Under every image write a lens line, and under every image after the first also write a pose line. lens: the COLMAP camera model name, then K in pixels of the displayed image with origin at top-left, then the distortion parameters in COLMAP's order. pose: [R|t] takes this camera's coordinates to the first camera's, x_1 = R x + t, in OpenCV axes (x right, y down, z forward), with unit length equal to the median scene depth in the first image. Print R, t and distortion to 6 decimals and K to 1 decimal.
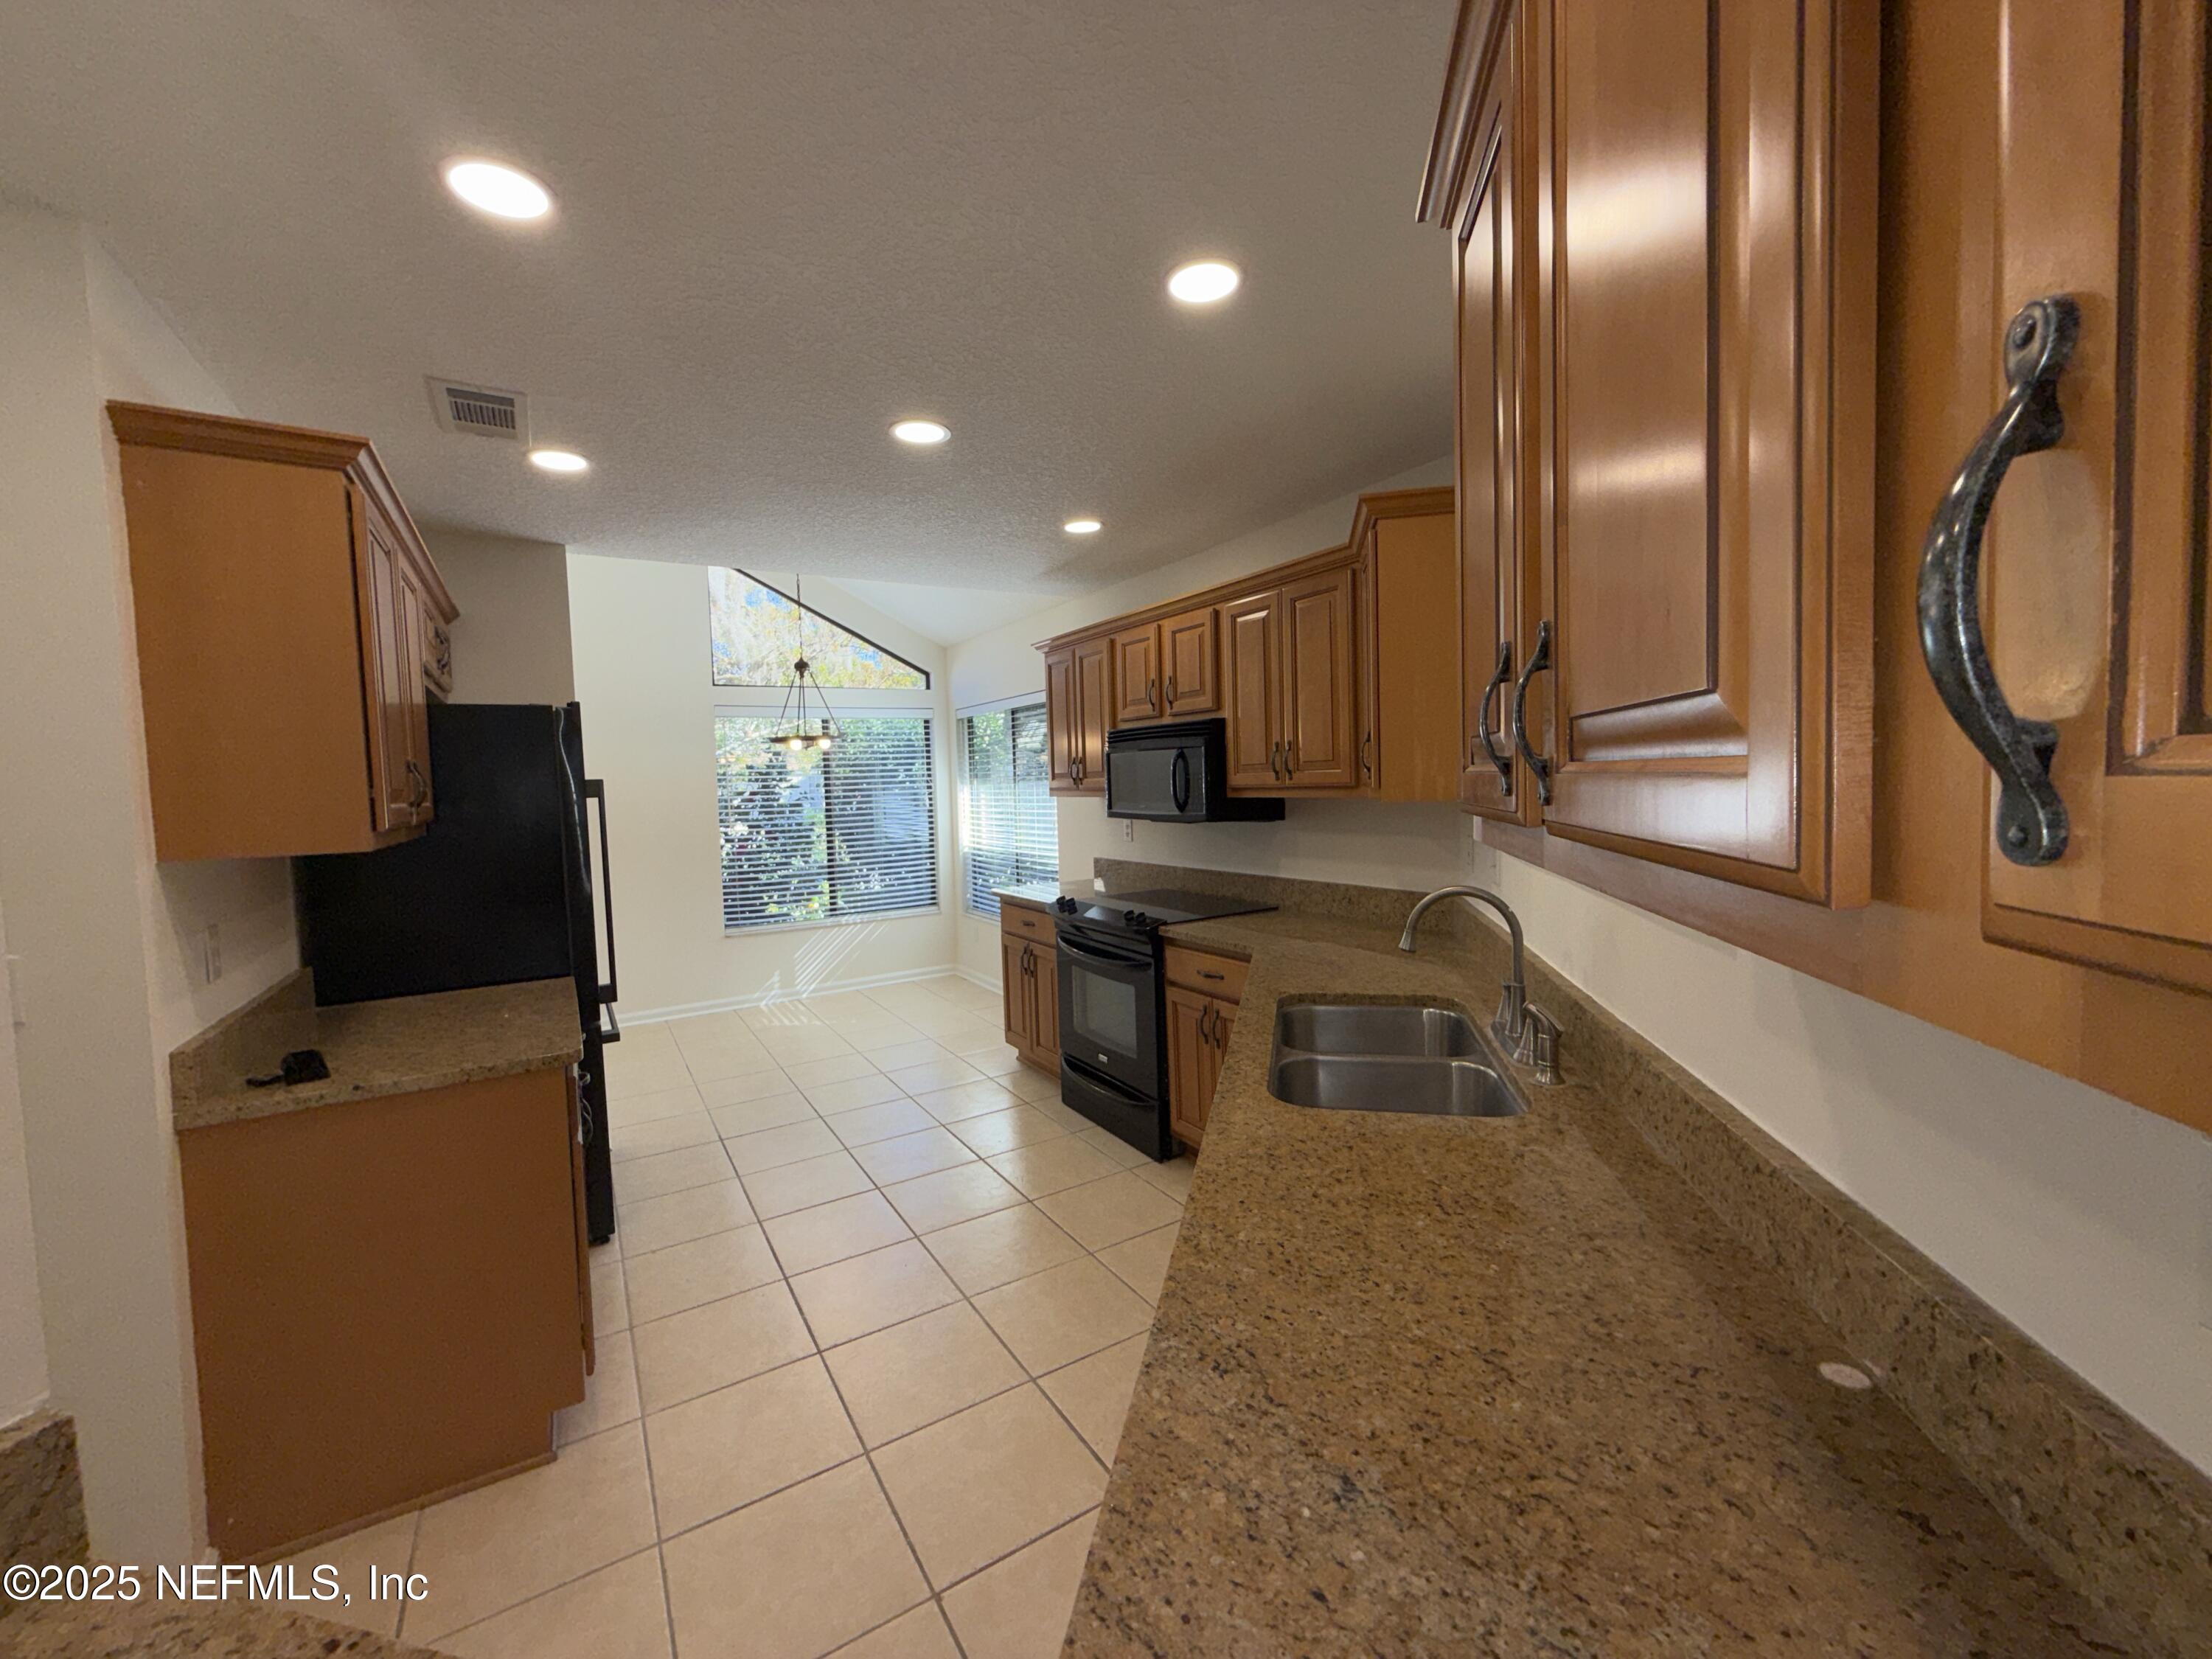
lens RADIAL K [[876.2, 0, 1090.9], [0, 876.2, 824.6], [0, 0, 1]] dist [-0.000771, -0.000033]
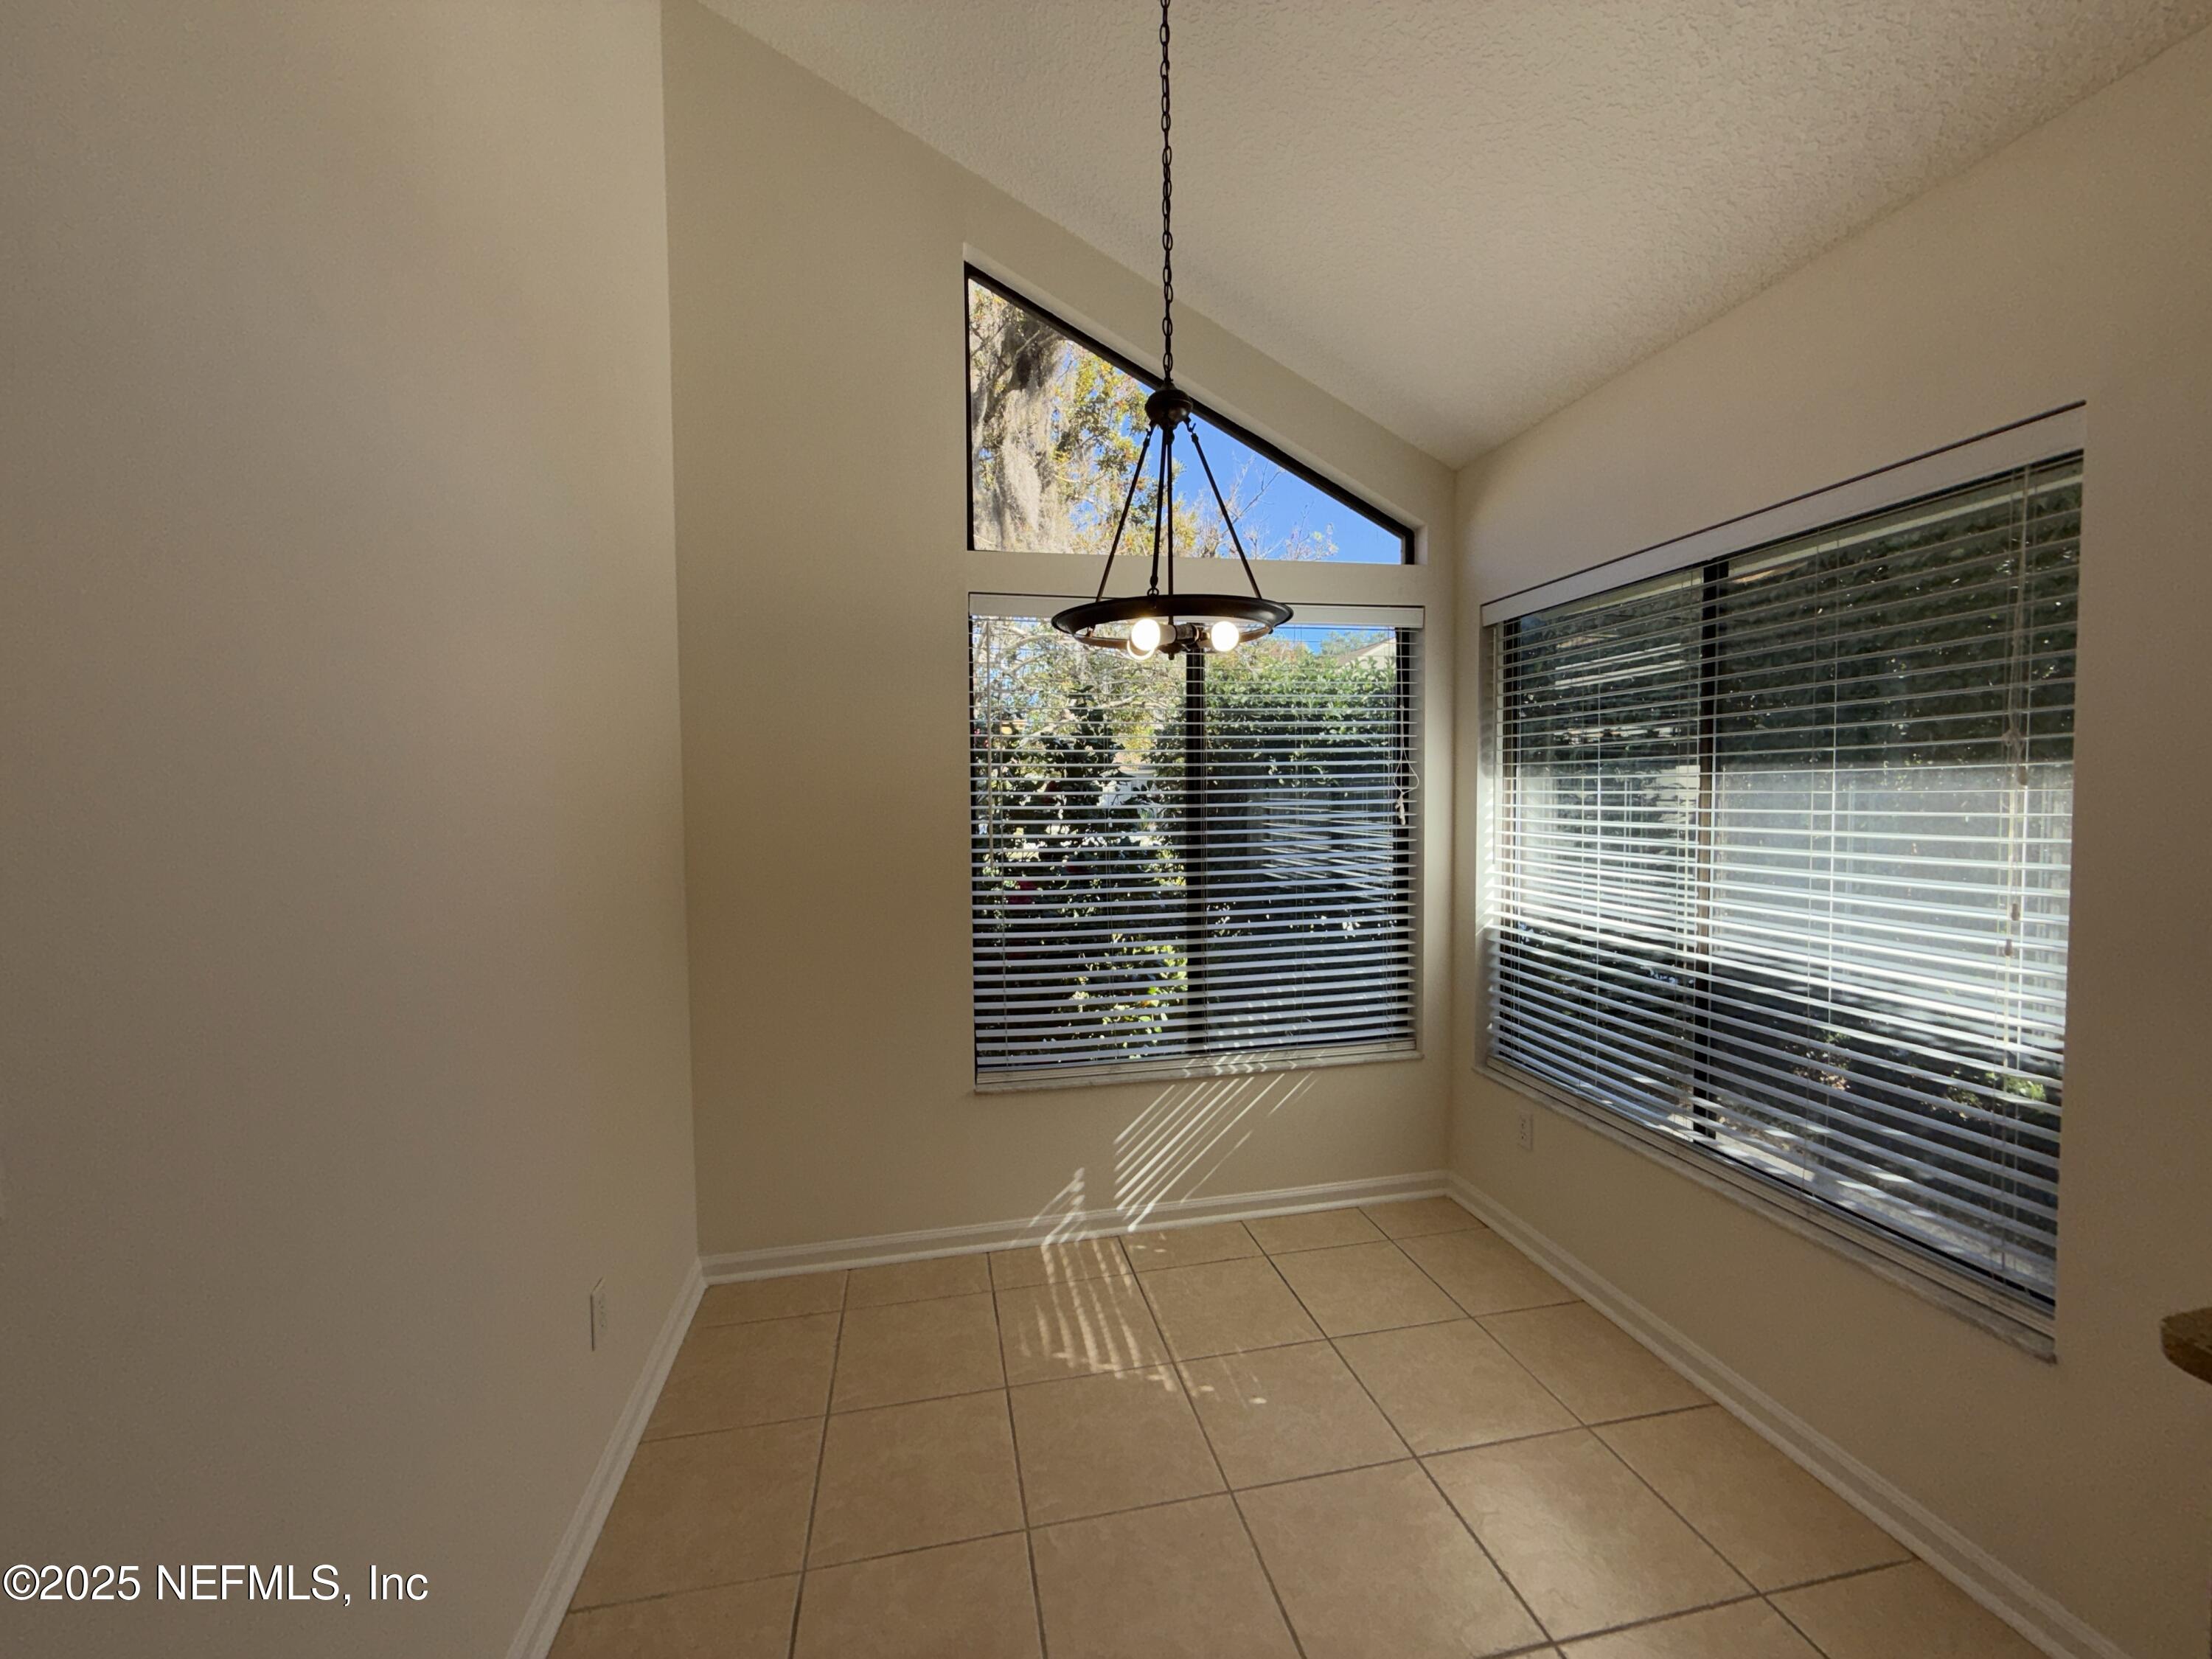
lens RADIAL K [[876.2, 0, 1090.9], [0, 876.2, 824.6], [0, 0, 1]] dist [-0.000771, -0.000033]
pose [[0.937860, 0.033070, -0.345435, -0.181488], [-0.032889, 0.999439, 0.006389, -0.017574], [0.345453, 0.005369, 0.938421, 0.518948]]
